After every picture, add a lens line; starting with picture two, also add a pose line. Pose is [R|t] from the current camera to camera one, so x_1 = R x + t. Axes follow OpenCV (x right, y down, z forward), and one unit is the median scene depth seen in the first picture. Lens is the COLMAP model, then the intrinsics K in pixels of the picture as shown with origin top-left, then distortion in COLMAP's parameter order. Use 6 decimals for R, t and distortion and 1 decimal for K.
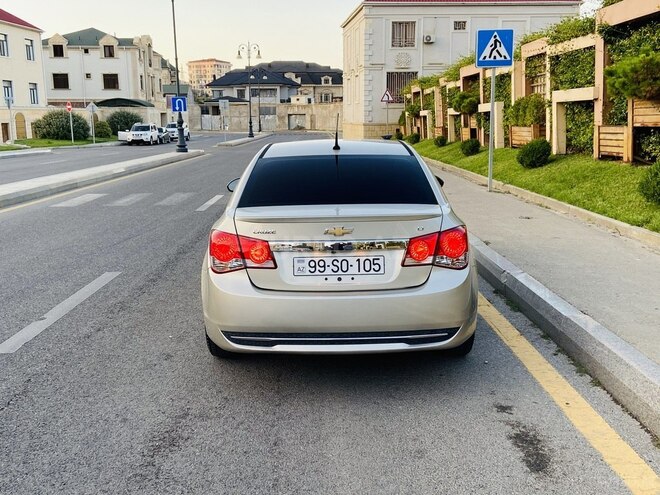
lens RADIAL K [[689.5, 0, 326.2], [0, 689.5, 245.8], [0, 0, 1]] dist [0.098122, -0.081114]
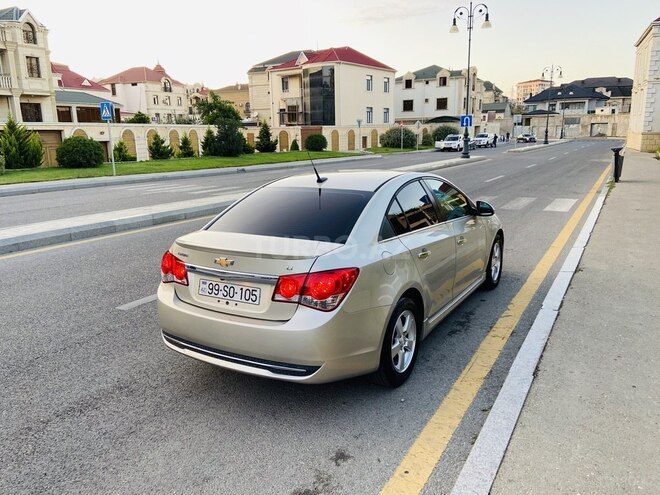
lens RADIAL K [[502.1, 0, 327.5], [0, 502.1, 249.2], [0, 0, 1]] dist [0.101850, -0.119090]
pose [[0.857878, 0.107004, -0.502590, 0.054602], [-0.081018, 0.994011, 0.073339, -0.010999], [0.507427, -0.022197, 0.861409, 0.034794]]
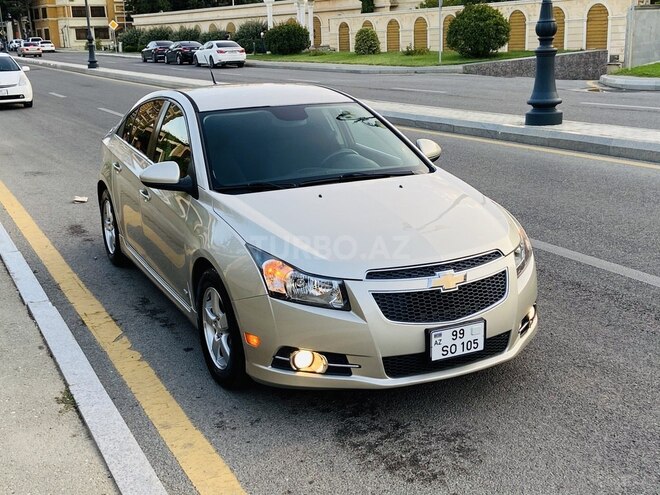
lens RADIAL K [[807.0, 0, 319.5], [0, 807.0, 230.9], [0, 0, 1]] dist [0.170293, -0.307792]
pose [[-0.897628, 0.148835, -0.414864, 0.053646], [-0.029408, 0.918938, 0.393304, -0.054282], [0.439772, 0.365241, -0.820487, 0.269488]]
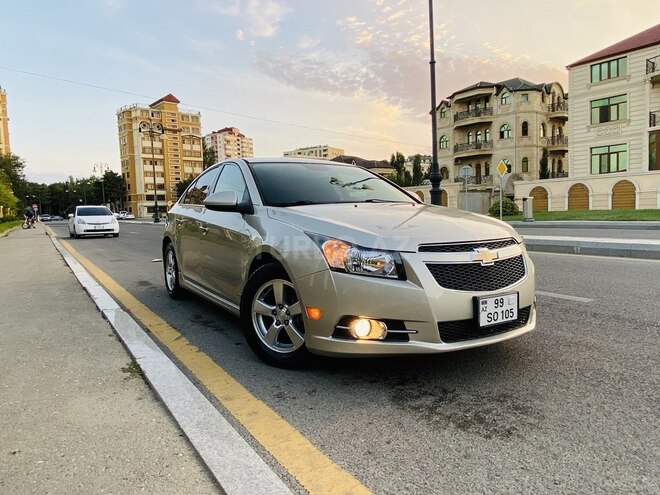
lens RADIAL K [[457.3, 0, 327.0], [0, 457.3, 248.3], [0, 0, 1]] dist [0.061591, -0.075214]
pose [[-0.854906, 0.079979, -0.512581, 0.050715], [-0.052076, 0.969824, 0.238179, -0.027227], [0.516163, 0.230313, -0.824943, 0.240315]]
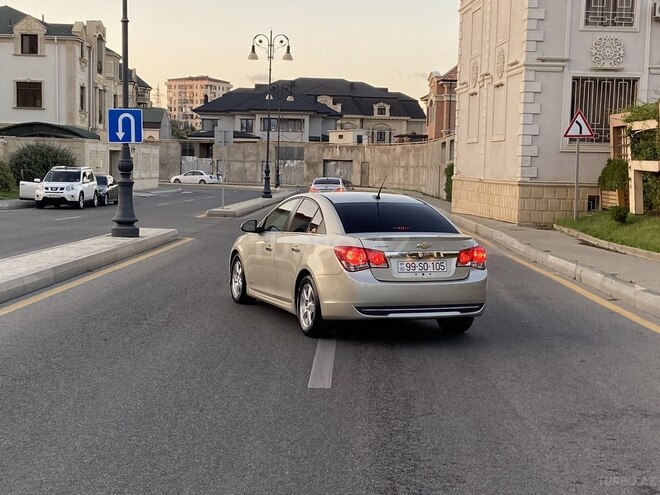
lens RADIAL K [[1016.9, 0, 330.0], [0, 1016.9, 247.5], [0, 0, 1]] dist [0.044717, 0.066455]
pose [[0.998914, 0.036120, -0.029414, -0.052164], [-0.038981, 0.993885, -0.103311, -0.055695], [0.025502, 0.104346, 0.994214, 0.311892]]
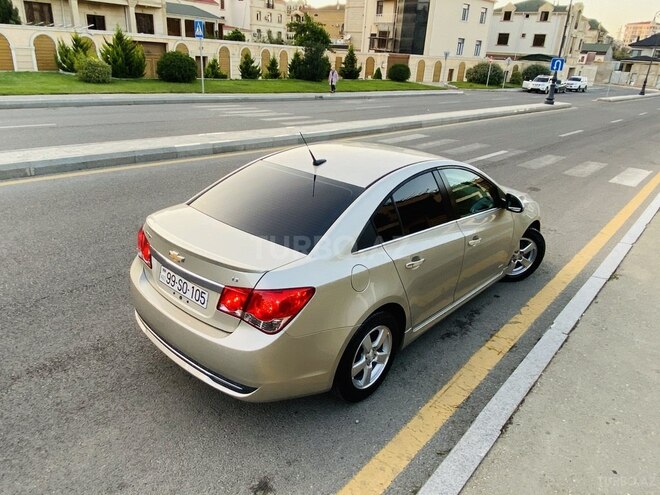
lens RADIAL K [[457.3, 0, 327.0], [0, 457.3, 248.3], [0, 0, 1]] dist [0.061591, -0.075214]
pose [[0.747256, 0.303470, -0.591198, 0.056333], [-0.181024, 0.948953, 0.258300, -0.023986], [0.639405, -0.085995, 0.764046, 0.057558]]
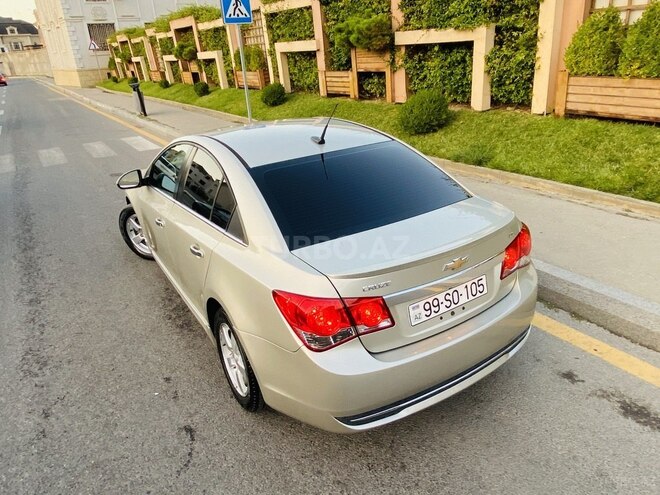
lens RADIAL K [[457.3, 0, 327.0], [0, 457.3, 248.3], [0, 0, 1]] dist [0.061591, -0.075214]
pose [[0.845755, -0.243856, 0.474587, -0.035028], [0.138062, 0.959178, 0.246814, -0.018484], [-0.515401, -0.143221, 0.844896, 0.057759]]
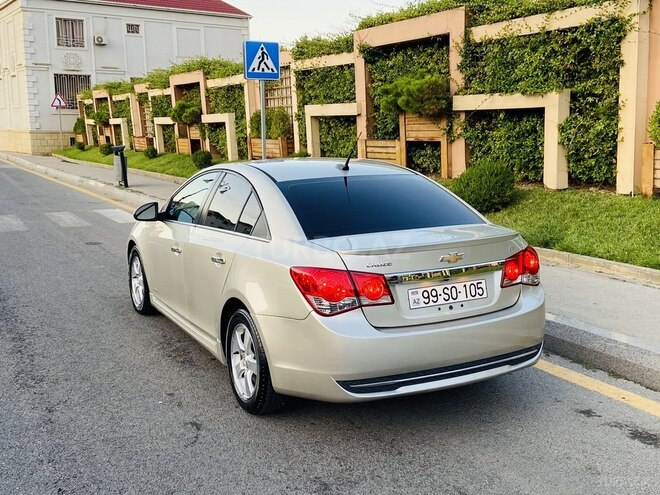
lens RADIAL K [[718.2, 0, 330.0], [0, 718.2, 247.5], [0, 0, 1]] dist [0.113898, -0.133667]
pose [[0.879610, -0.071124, 0.470349, -0.056189], [0.078535, 0.996904, 0.003877, -0.004886], [-0.469168, 0.033528, 0.882472, 0.018832]]
